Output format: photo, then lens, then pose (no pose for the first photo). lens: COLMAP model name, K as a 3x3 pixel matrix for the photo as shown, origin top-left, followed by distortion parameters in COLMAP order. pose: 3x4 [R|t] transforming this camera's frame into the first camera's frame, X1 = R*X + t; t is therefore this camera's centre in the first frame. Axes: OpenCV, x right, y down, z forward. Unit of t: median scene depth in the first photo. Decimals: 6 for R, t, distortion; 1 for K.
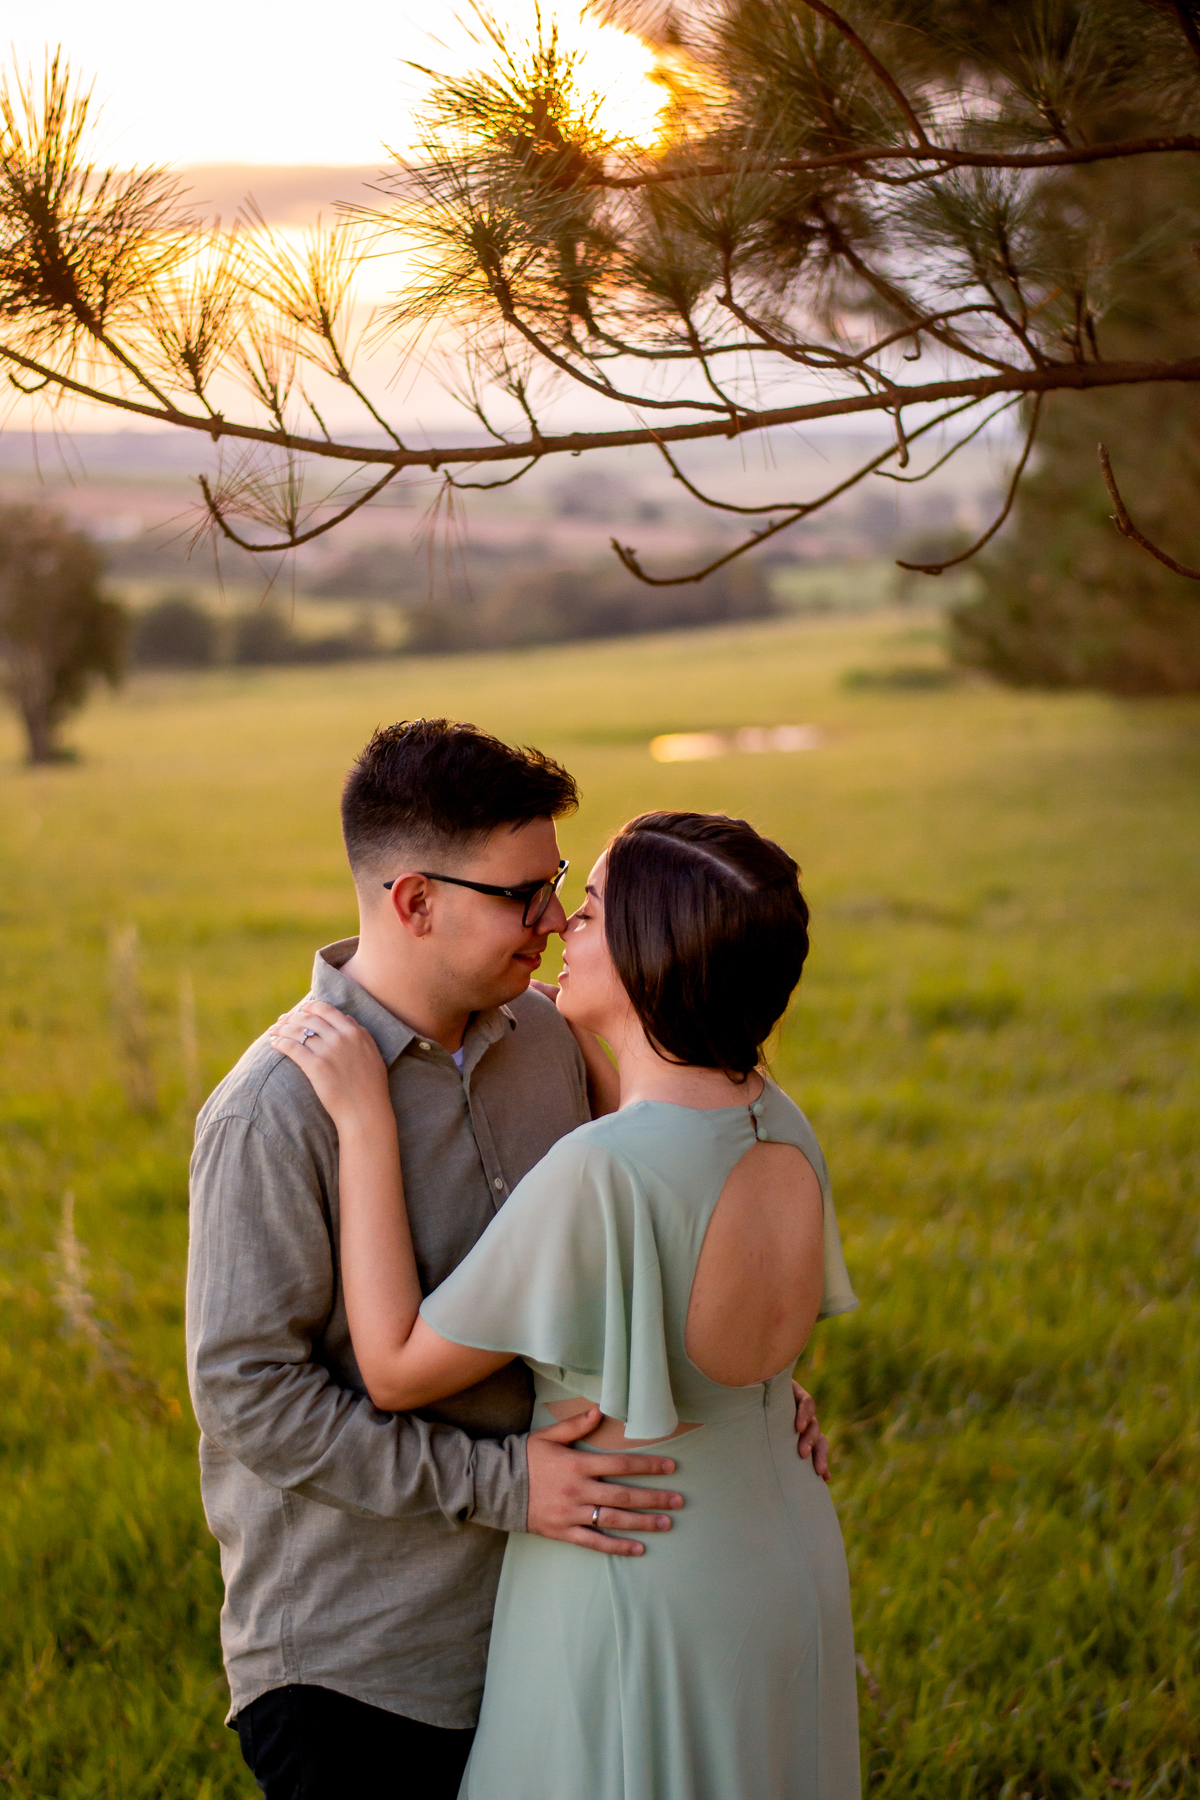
lens RADIAL K [[4619.5, 0, 600.0], [0, 4619.5, 900.0], [0, 0, 1]] dist [-0.062418, -0.022242]
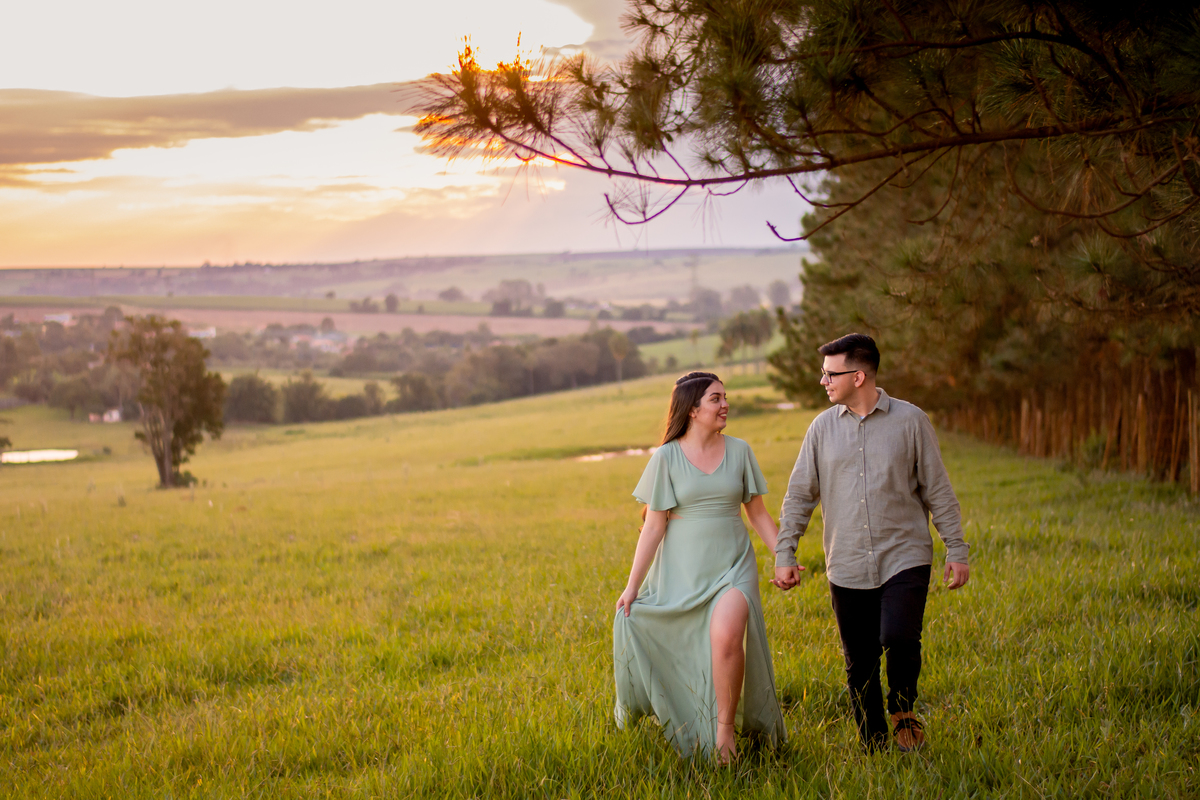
lens RADIAL K [[3079.6, 0, 600.0], [0, 3079.6, 400.0], [0, 0, 1]] dist [-0.062418, -0.022242]
pose [[0.998892, -0.039426, 0.025688, -0.127420], [0.040782, 0.997676, -0.054580, 0.091751], [-0.023476, 0.055567, 0.998179, -0.511587]]
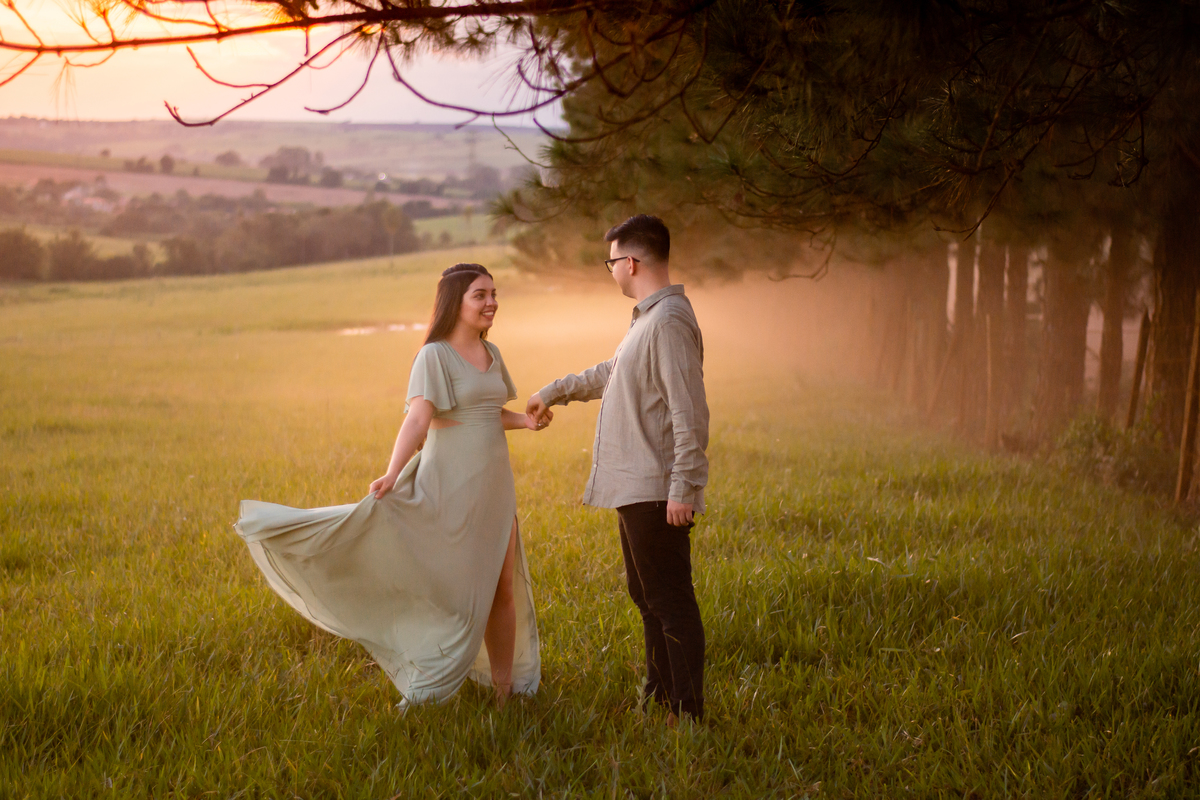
lens RADIAL K [[3079.6, 0, 600.0], [0, 3079.6, 400.0], [0, 0, 1]] dist [-0.062418, -0.022242]
pose [[0.995301, 0.005327, 0.096686, 0.061888], [-0.004048, 0.999902, -0.013412, 0.061600], [-0.096748, 0.012958, 0.995225, -0.261481]]
